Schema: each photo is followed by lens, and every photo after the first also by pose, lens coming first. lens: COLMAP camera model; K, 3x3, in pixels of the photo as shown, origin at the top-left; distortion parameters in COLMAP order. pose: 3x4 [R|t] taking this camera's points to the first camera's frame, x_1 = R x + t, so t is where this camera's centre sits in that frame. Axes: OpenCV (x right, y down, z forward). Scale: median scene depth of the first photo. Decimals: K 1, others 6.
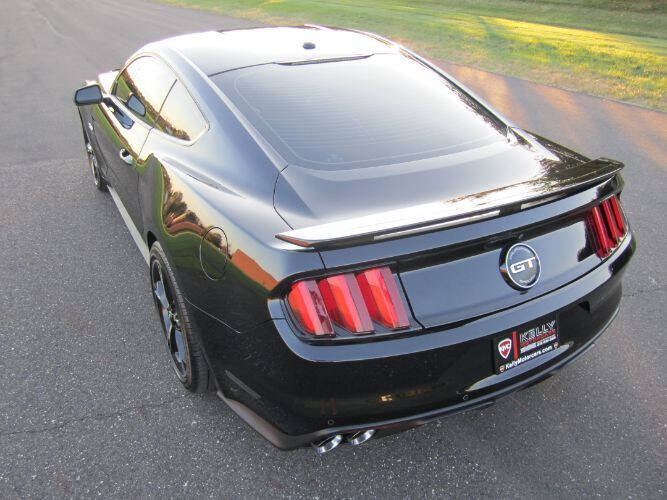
lens RADIAL K [[557.1, 0, 330.2], [0, 557.1, 258.9], [0, 0, 1]] dist [-0.059428, 0.009777]
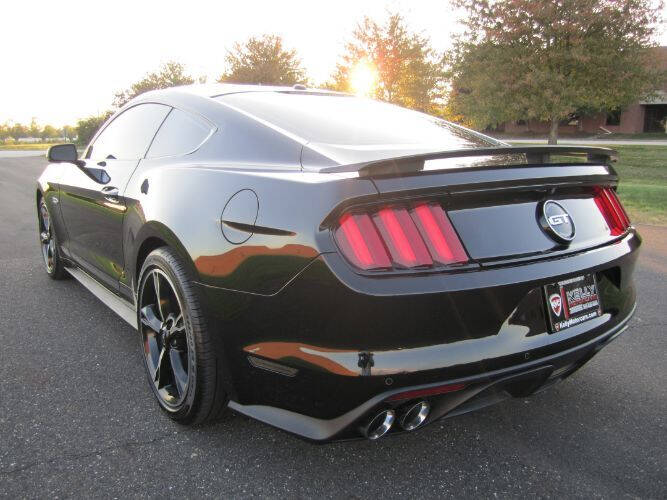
lens RADIAL K [[560.3, 0, 333.5], [0, 560.3, 250.0], [0, 0, 1]] dist [-0.063779, 0.007516]
pose [[0.990909, -0.018665, 0.133231, -0.155581], [0.057652, 0.953702, -0.295175, 0.280428], [-0.121553, 0.300173, 0.946108, 0.108228]]
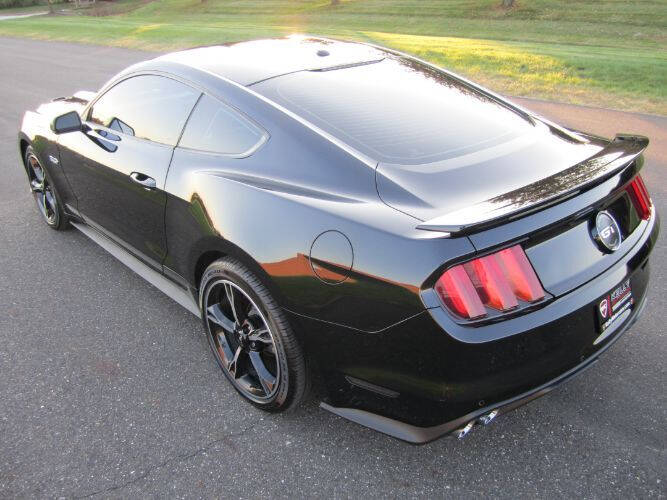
lens RADIAL K [[557.1, 0, 330.2], [0, 557.1, 258.9], [0, 0, 1]] dist [-0.059428, 0.009777]
pose [[0.970925, -0.130514, 0.200676, -0.351992], [0.137395, 0.990300, -0.020689, 0.011358], [-0.196029, 0.047659, 0.979439, 0.033922]]
